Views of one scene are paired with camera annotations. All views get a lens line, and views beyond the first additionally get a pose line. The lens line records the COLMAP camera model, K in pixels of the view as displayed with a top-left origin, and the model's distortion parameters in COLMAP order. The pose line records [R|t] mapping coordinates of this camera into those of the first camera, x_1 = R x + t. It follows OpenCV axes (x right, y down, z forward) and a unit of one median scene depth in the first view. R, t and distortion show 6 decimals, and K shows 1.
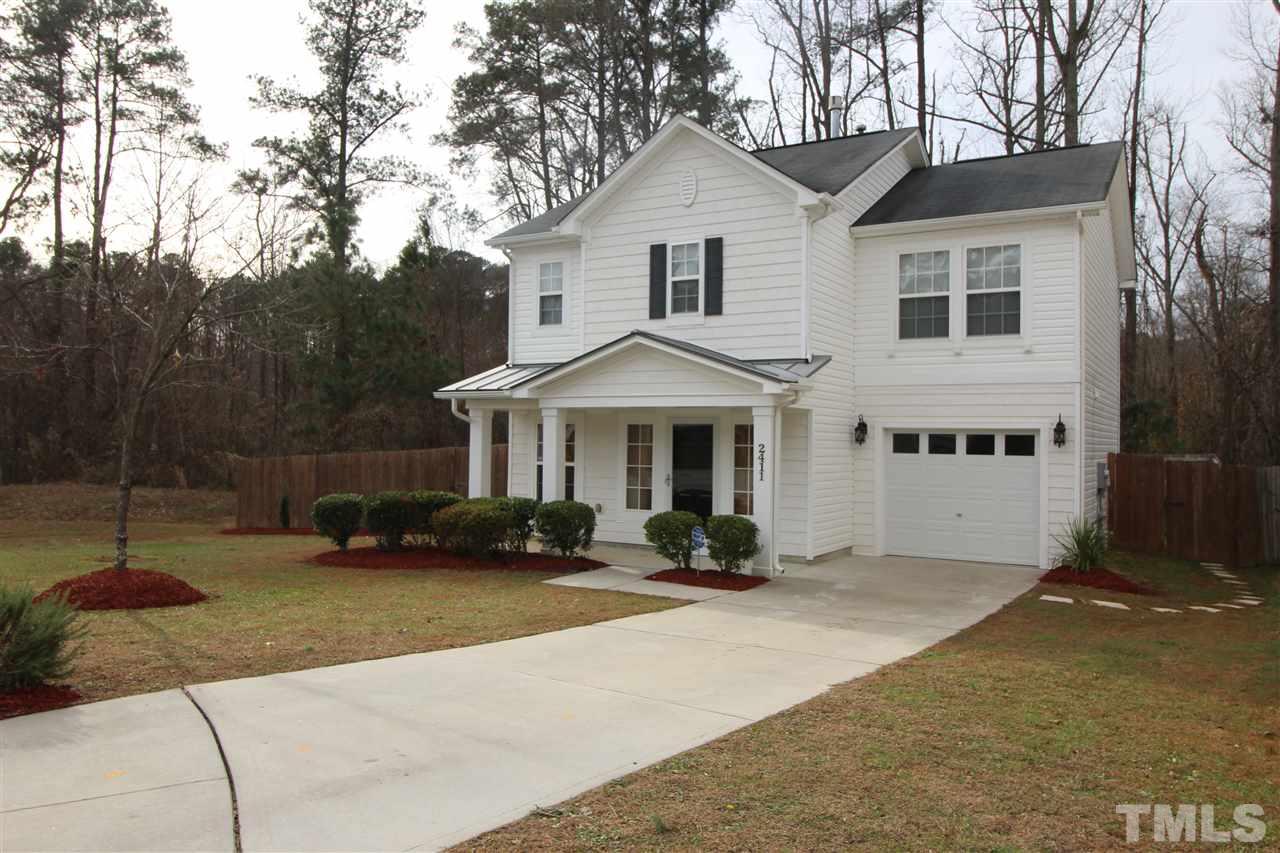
lens RADIAL K [[986.2, 0, 614.3], [0, 986.2, 428.7], [0, 0, 1]] dist [0.013693, -0.013598]
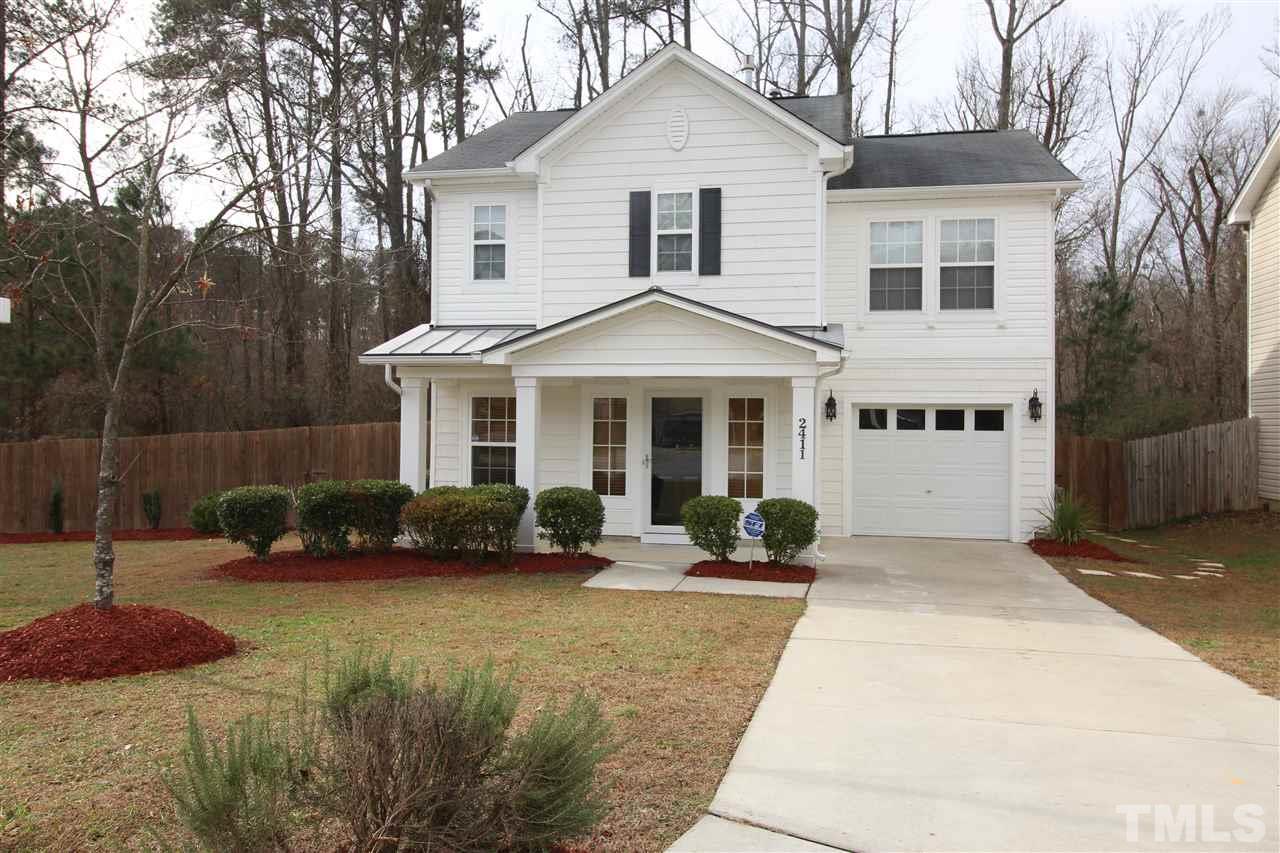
lens RADIAL K [[986.2, 0, 633.3], [0, 986.2, 424.1], [0, 0, 1]] dist [0.013693, -0.013598]
pose [[0.936903, -0.003013, 0.349577, -0.271689], [-0.001268, 0.999927, 0.012018, 0.008769], [-0.349588, -0.011703, 0.936830, 0.184249]]
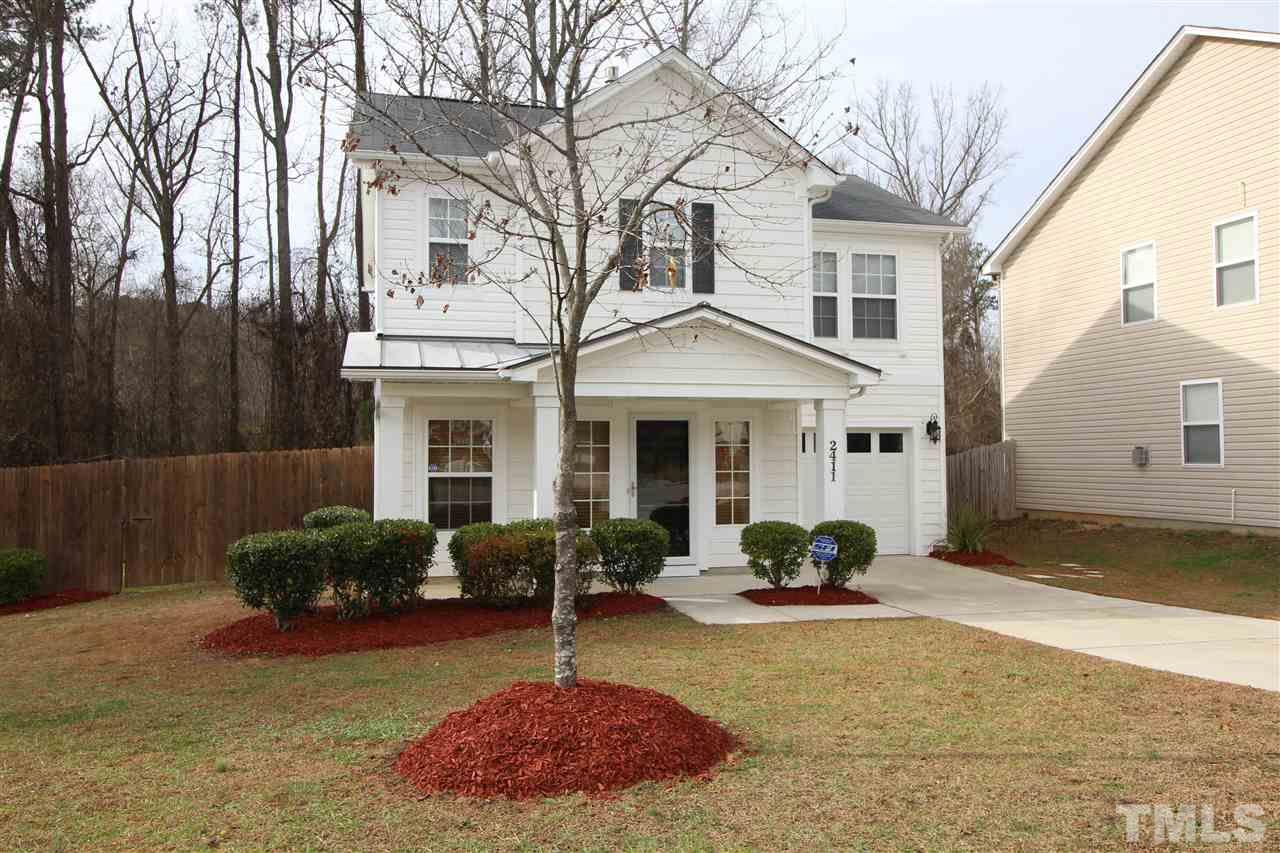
lens RADIAL K [[1033.0, 0, 640.7], [0, 1033.0, 426.0], [0, 0, 1]] dist [0.012473, -0.001532]
pose [[0.686702, 0.006596, 0.726909, -0.578702], [0.006690, 0.999859, -0.015392, 0.013615], [-0.726908, 0.015433, 0.686561, 0.418537]]
